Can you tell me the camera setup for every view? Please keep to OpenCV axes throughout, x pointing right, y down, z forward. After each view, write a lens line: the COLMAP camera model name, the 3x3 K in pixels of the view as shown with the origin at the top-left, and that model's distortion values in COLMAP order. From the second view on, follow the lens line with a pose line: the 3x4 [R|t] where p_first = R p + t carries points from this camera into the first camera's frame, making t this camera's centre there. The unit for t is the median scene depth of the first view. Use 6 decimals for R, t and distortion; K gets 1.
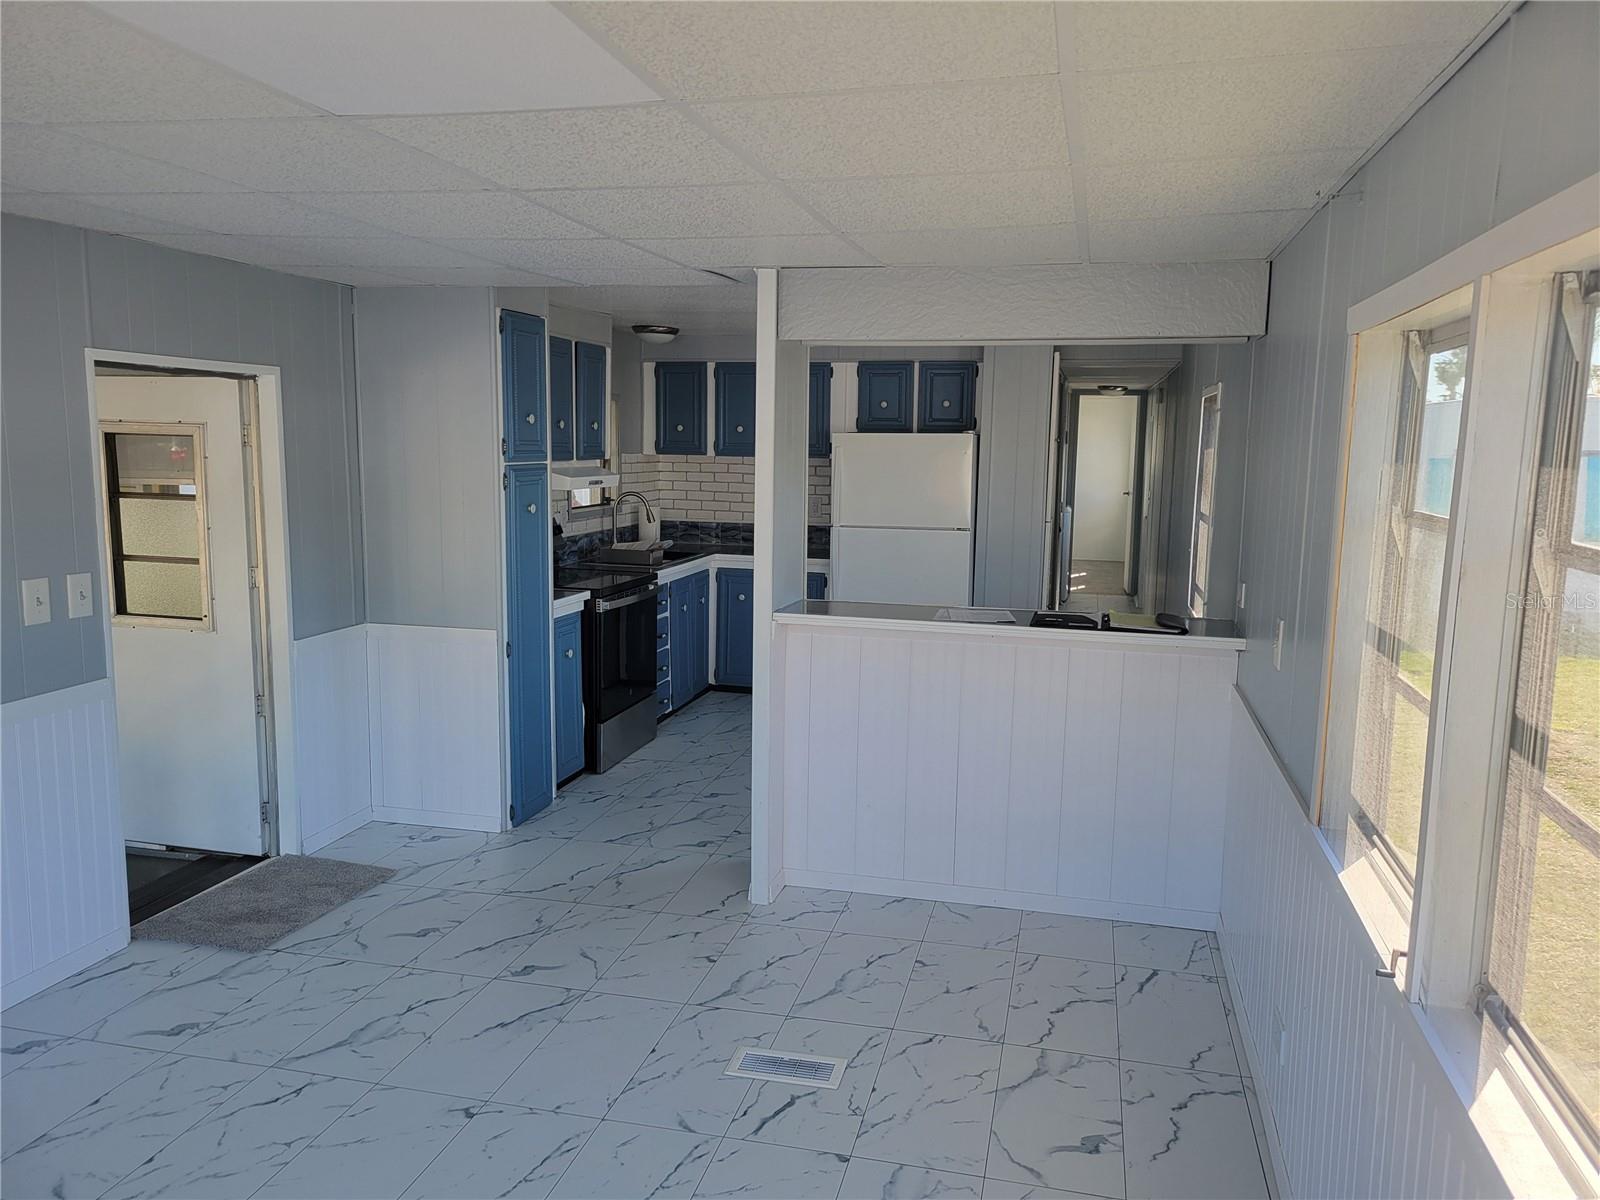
lens RADIAL K [[1177.6, 0, 805.1], [0, 1177.6, 601.1], [0, 0, 1]] dist [0.029665, -0.003641]
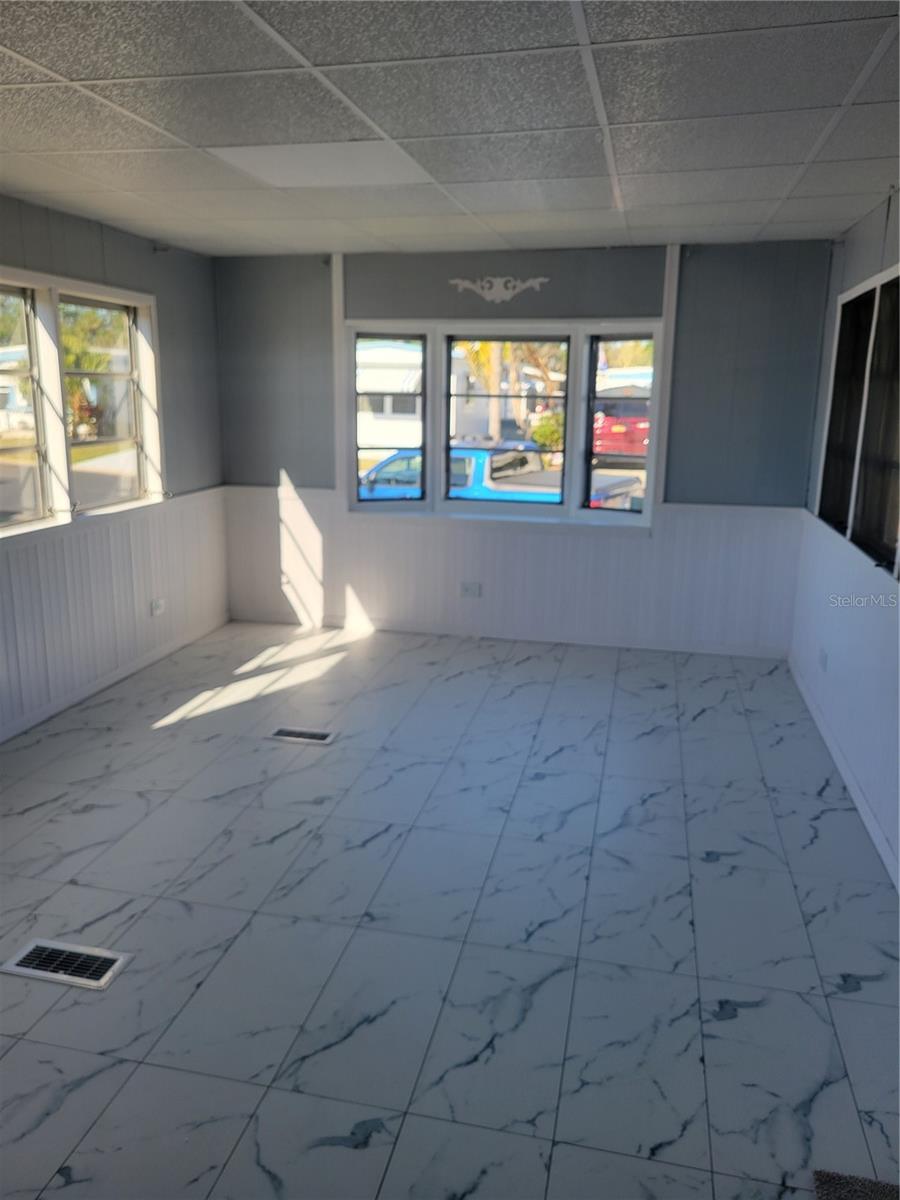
lens RADIAL K [[883.2, 0, 448.3], [0, 883.2, 598.3], [0, 0, 1]] dist [0.029665, -0.003641]
pose [[-0.999398, -0.024198, -0.024873, -0.290135], [-0.031525, 0.932701, 0.359270, -0.159916], [0.014505, 0.359838, -0.932902, 1.495053]]
